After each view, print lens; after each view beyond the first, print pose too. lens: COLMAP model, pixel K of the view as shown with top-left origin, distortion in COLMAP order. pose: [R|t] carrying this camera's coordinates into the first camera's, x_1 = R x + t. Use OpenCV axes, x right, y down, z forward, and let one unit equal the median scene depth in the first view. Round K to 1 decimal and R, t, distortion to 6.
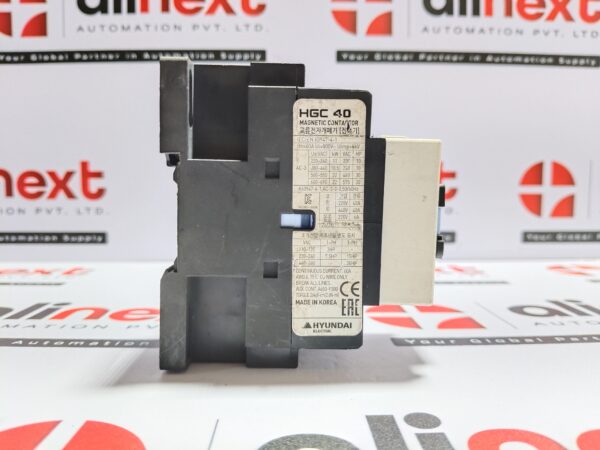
lens RADIAL K [[460.2, 0, 300.0], [0, 460.2, 225.0], [0, 0, 1]] dist [-0.073077, -0.003520]
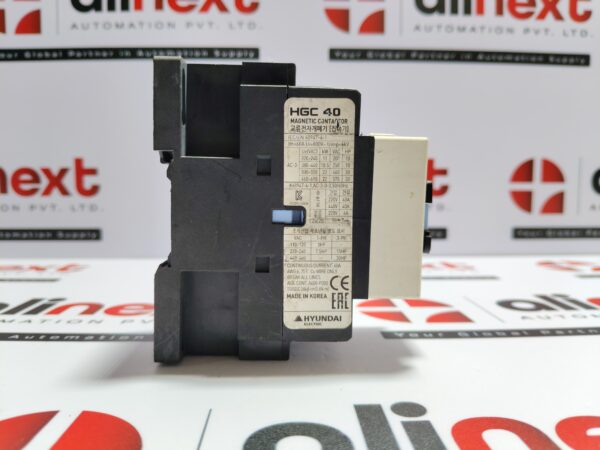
lens RADIAL K [[460.2, 0, 300.0], [0, 460.2, 225.0], [0, 0, 1]] dist [-0.073077, -0.003520]
pose [[0.999929, -0.000773, 0.011873, 0.005067], [0.000696, 0.999979, 0.006507, 0.001733], [-0.011878, -0.006499, 0.999908, -0.016389]]
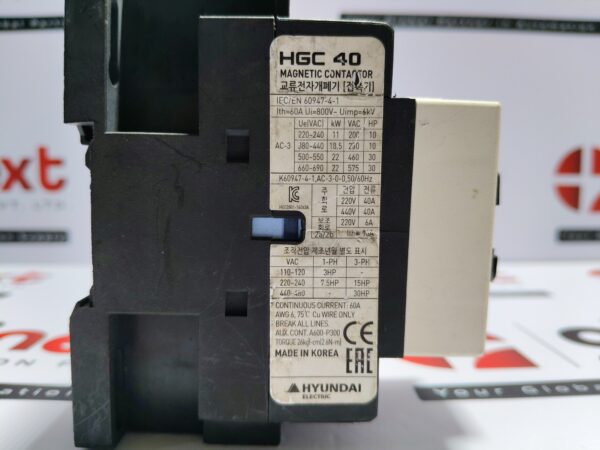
lens RADIAL K [[480.8, 0, 300.0], [0, 480.8, 225.0], [0, 0, 1]] dist [-0.101947, -0.000885]
pose [[0.999992, 0.000450, -0.003879, 0.018087], [-0.000376, 0.999816, 0.019202, -0.016818], [0.003887, -0.019200, 0.999808, 0.209102]]
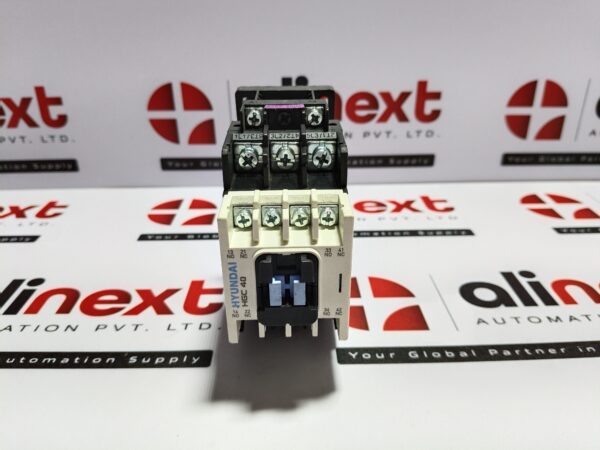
lens RADIAL K [[460.2, 0, 300.0], [0, 460.2, 225.0], [0, 0, 1]] dist [-0.073077, -0.003520]
pose [[0.999988, -0.004477, 0.001832, 0.090459], [0.003507, 0.931874, 0.362765, -0.341079], [-0.003332, -0.362754, 0.931879, 0.075457]]
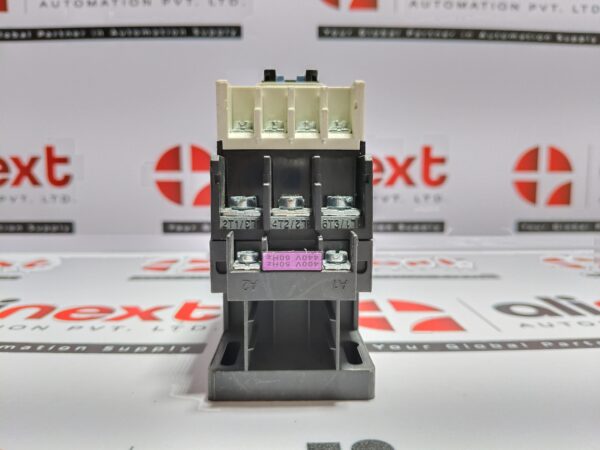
lens RADIAL K [[466.3, 0, 300.0], [0, 466.3, 225.0], [0, 0, 1]] dist [-0.073832, -0.008844]
pose [[0.999996, 0.000207, 0.002925, 0.068150], [-0.000289, 0.999607, 0.028044, -0.005918], [-0.002918, -0.028045, 0.999602, 0.082186]]
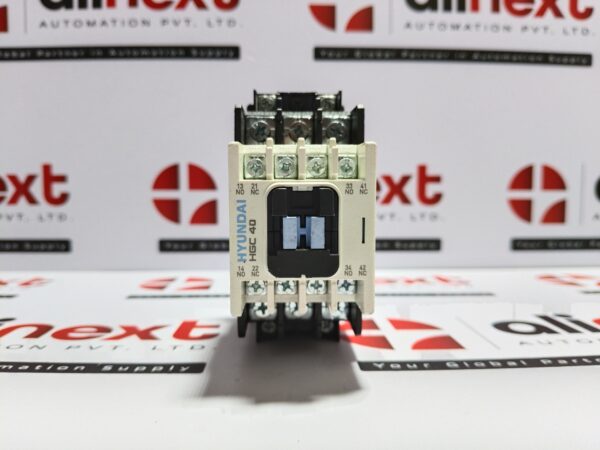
lens RADIAL K [[466.3, 0, 300.0], [0, 466.3, 225.0], [0, 0, 1]] dist [-0.073832, -0.008844]
pose [[0.999884, -0.000412, 0.015209, 0.059070], [0.000574, 0.999943, -0.010644, -0.007286], [-0.015204, 0.010651, 0.999828, 0.077682]]
